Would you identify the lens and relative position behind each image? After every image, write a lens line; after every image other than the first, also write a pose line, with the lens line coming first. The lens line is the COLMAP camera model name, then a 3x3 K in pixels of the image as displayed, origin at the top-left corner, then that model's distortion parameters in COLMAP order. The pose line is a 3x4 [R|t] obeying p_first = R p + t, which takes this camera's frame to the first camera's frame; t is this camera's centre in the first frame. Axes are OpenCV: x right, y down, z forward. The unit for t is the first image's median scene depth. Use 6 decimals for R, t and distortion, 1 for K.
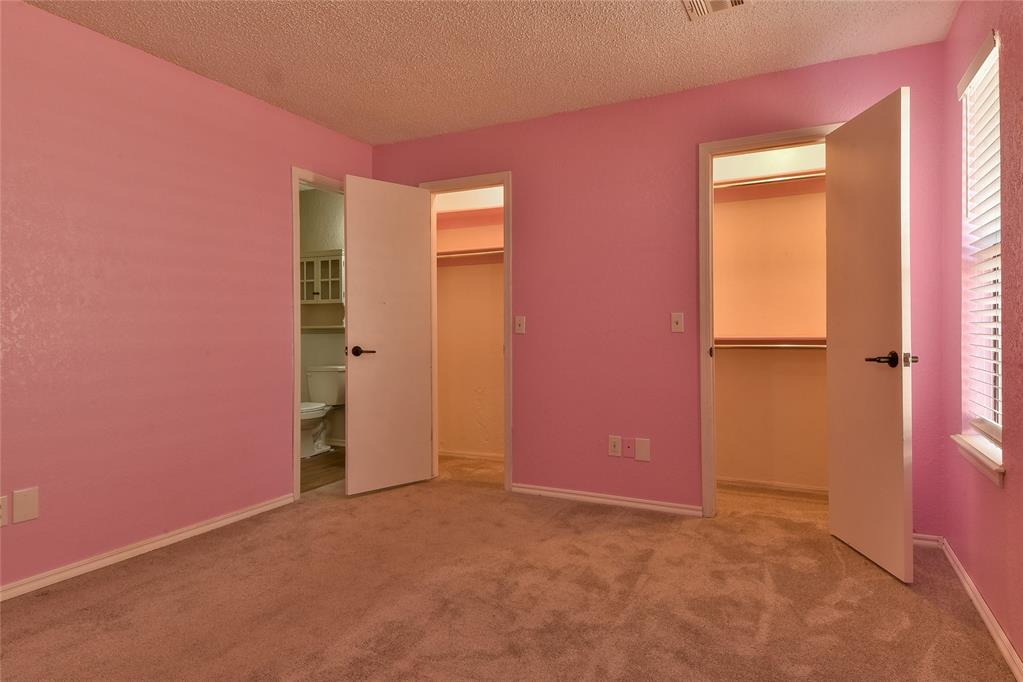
lens RADIAL K [[578.0, 0, 514.8], [0, 578.0, 331.9], [0, 0, 1]] dist [0.061215, -0.046657]
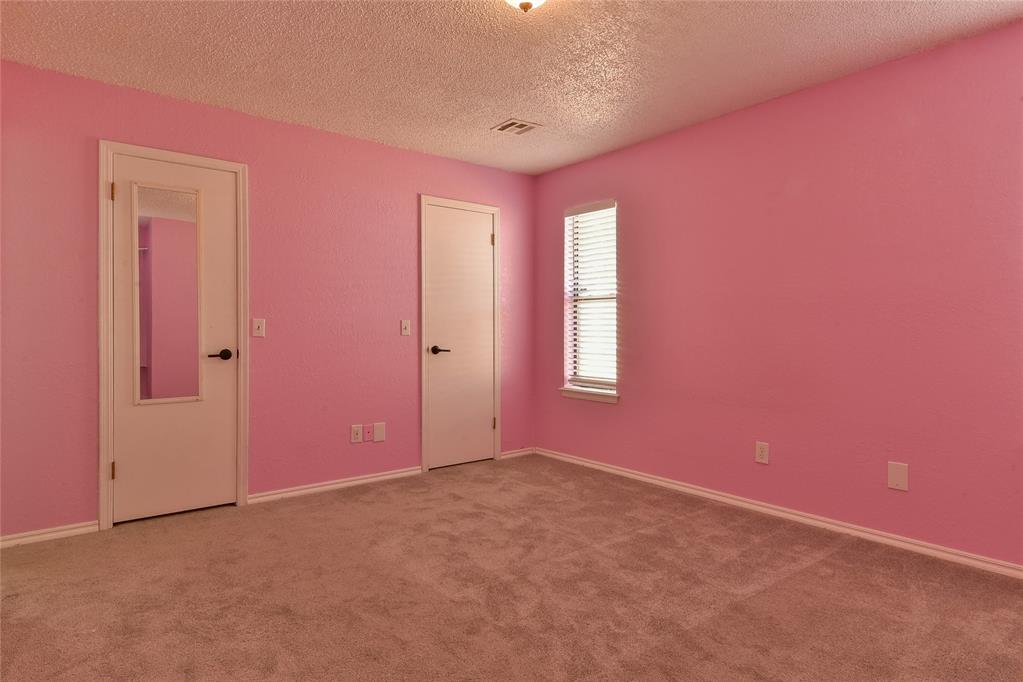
lens RADIAL K [[578.0, 0, 514.8], [0, 578.0, 331.9], [0, 0, 1]] dist [0.061215, -0.046657]
pose [[0.441202, 0.006504, 0.897384, -1.039054], [0.003514, 0.999954, -0.008975, 0.007067], [-0.897401, 0.007114, 0.441159, 0.287579]]
